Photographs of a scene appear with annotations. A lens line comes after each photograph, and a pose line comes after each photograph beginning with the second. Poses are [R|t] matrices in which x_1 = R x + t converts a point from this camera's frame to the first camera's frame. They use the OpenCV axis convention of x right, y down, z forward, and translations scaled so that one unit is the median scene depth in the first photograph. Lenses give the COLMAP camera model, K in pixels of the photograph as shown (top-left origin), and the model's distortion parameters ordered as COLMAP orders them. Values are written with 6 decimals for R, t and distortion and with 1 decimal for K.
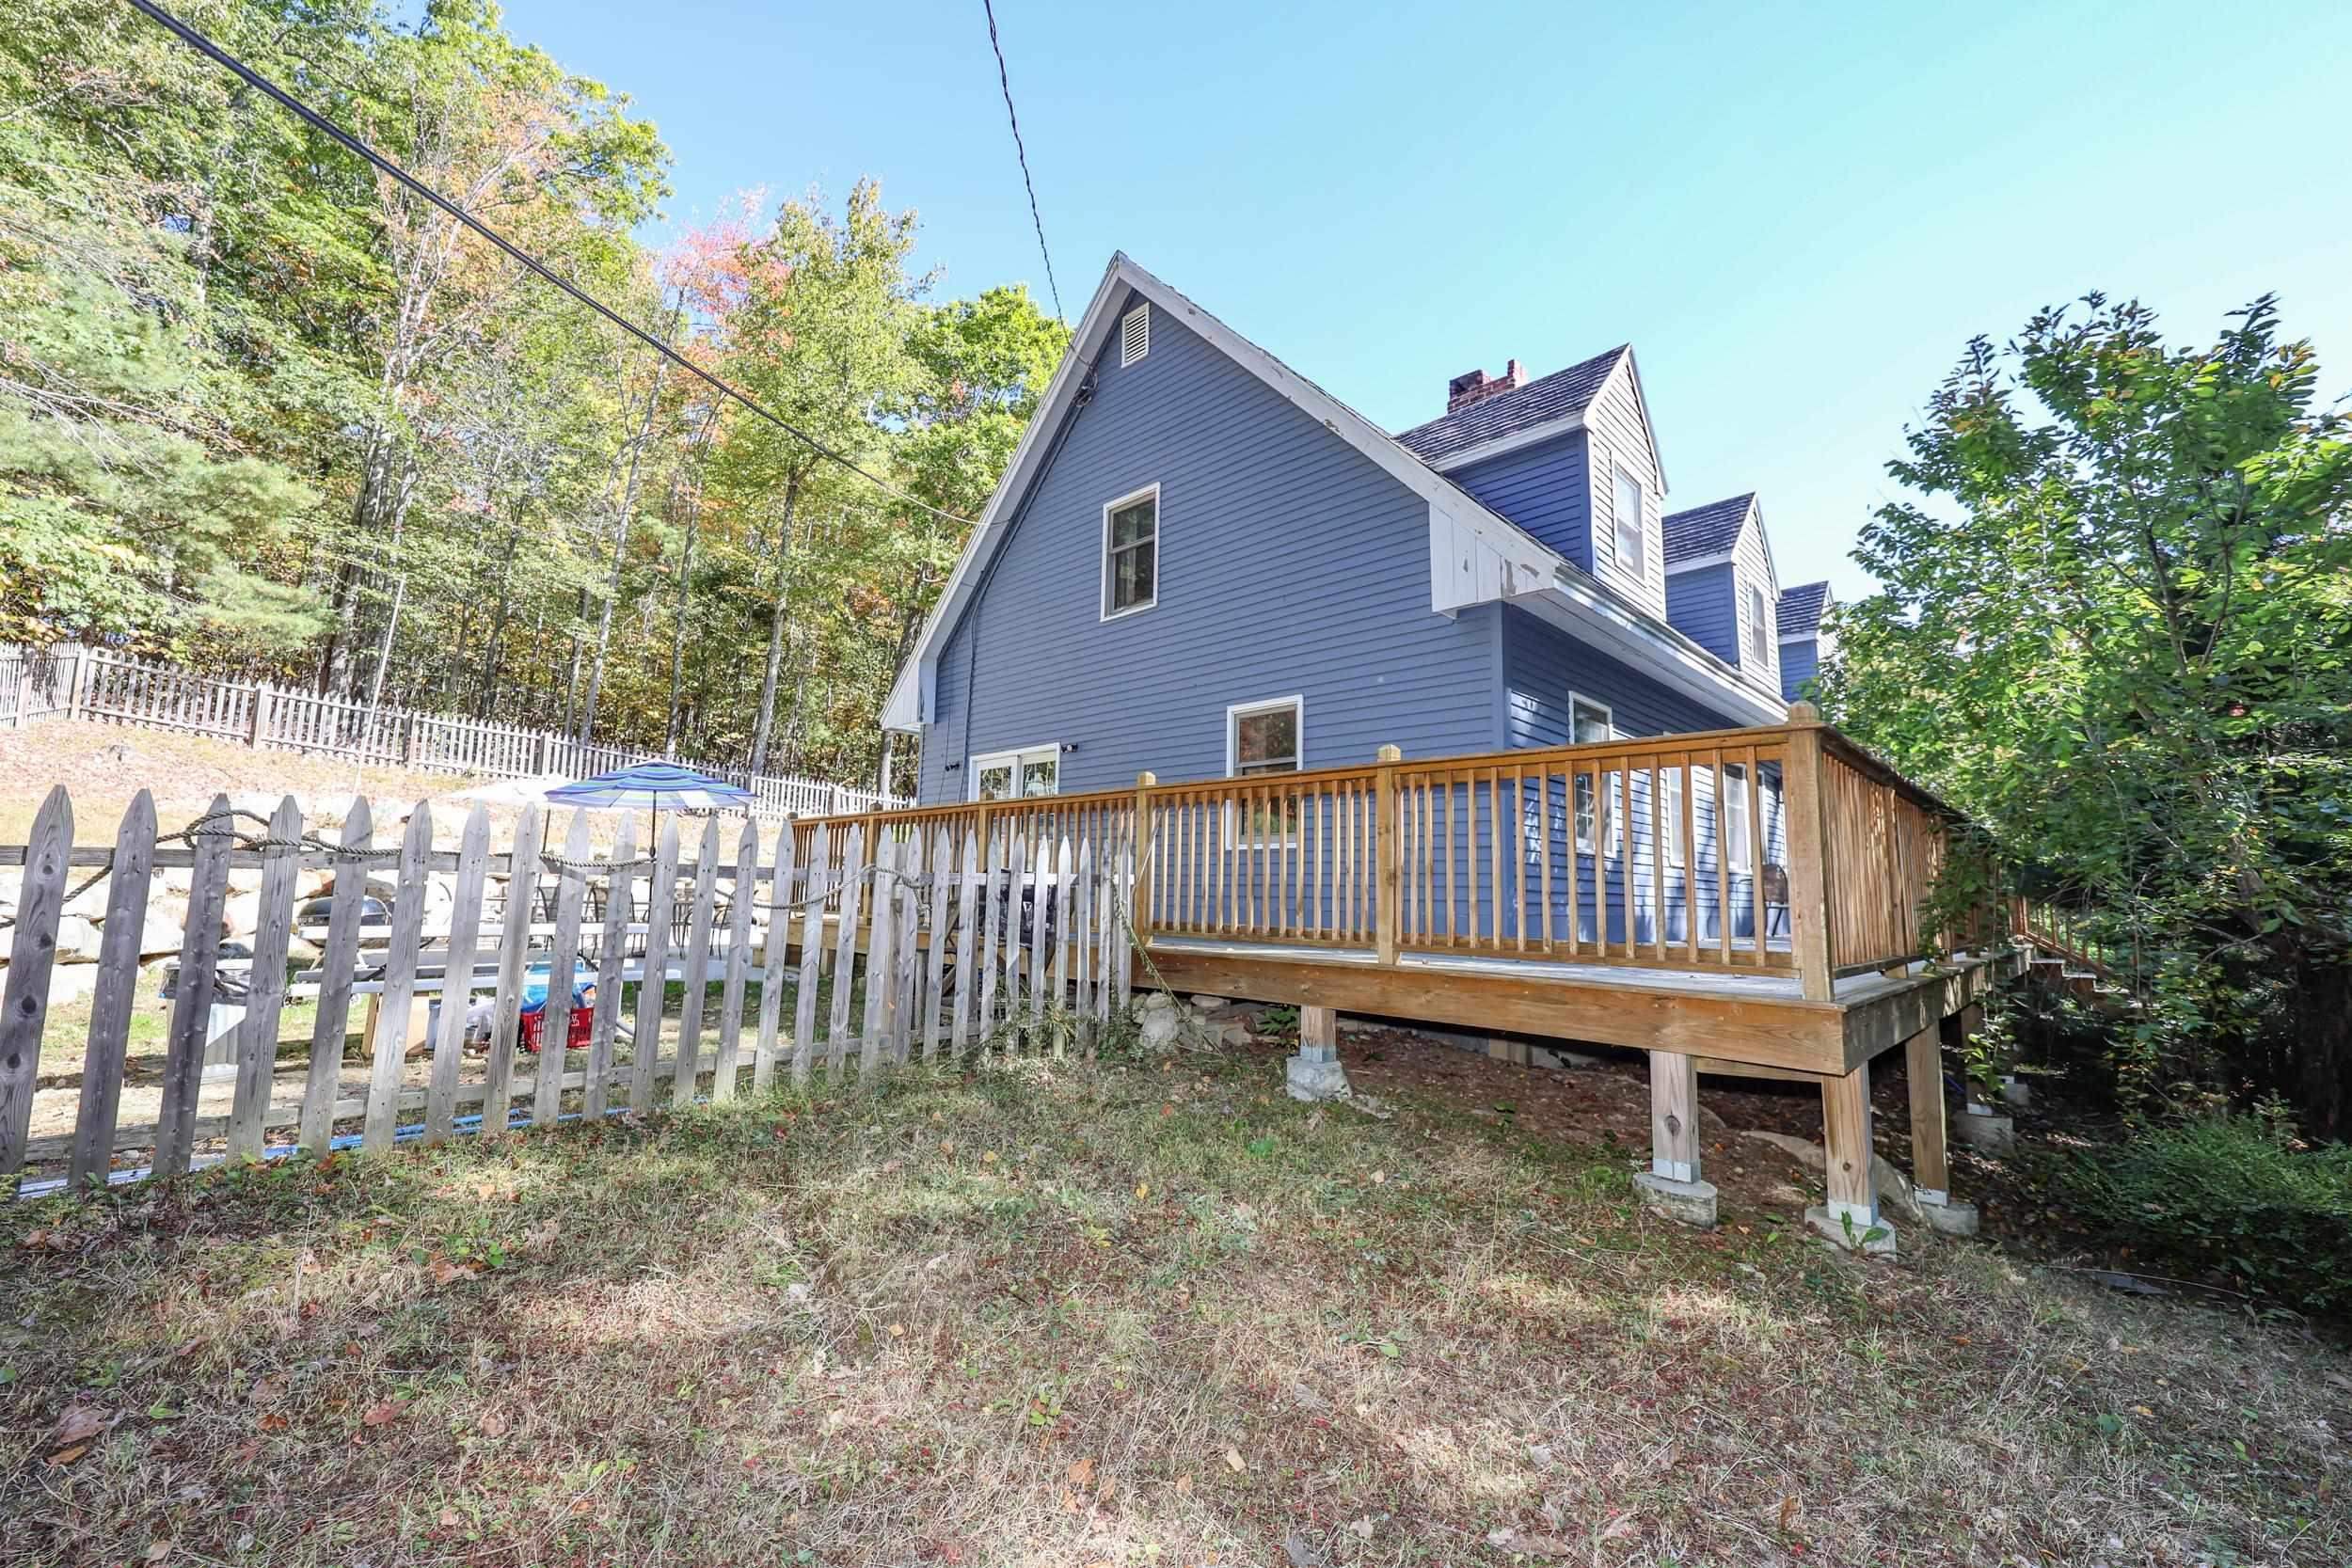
lens RADIAL K [[930.4, 0, 1176.0], [0, 930.4, 784.0], [0, 0, 1]] dist [-0.000325, -0.000001]
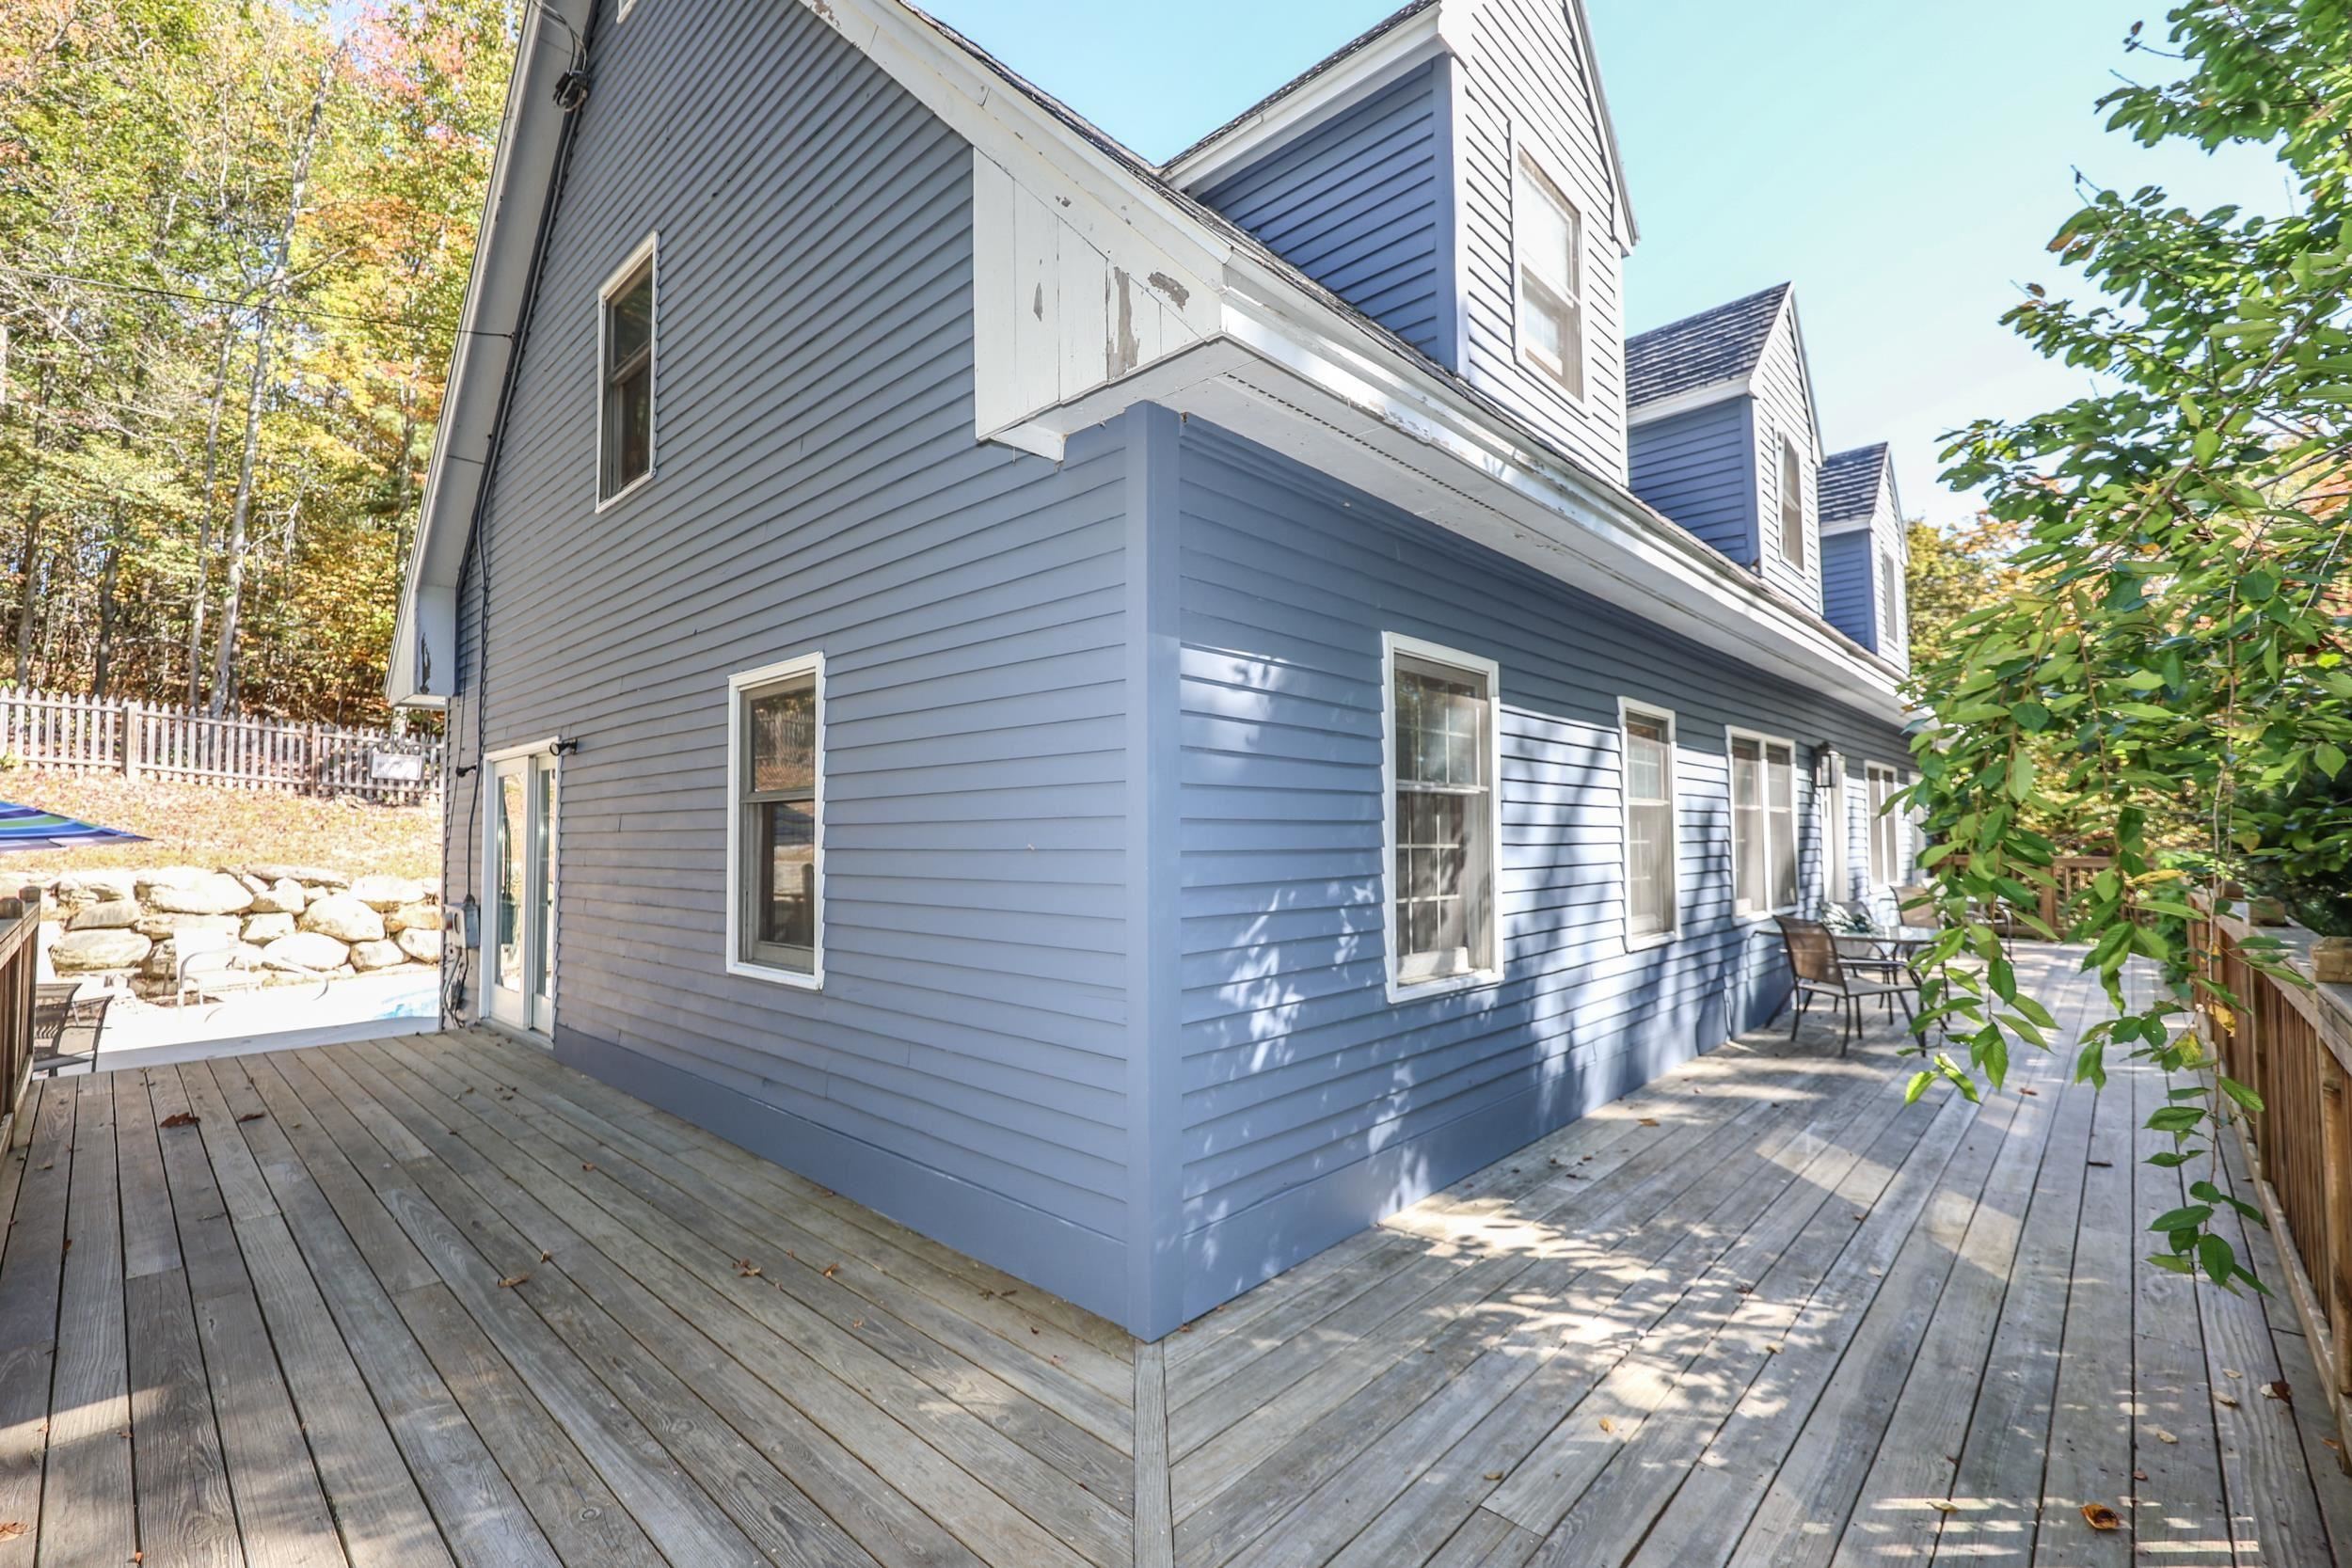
lens RADIAL K [[995.2, 0, 1166.5], [0, 995.2, 791.2], [0, 0, 1]] dist [-0.000392, 0.000046]
pose [[0.999547, -0.026166, 0.014874, 0.260360], [0.024970, 0.996827, 0.075576, -0.053102], [-0.016804, -0.075170, 0.997029, 0.441582]]
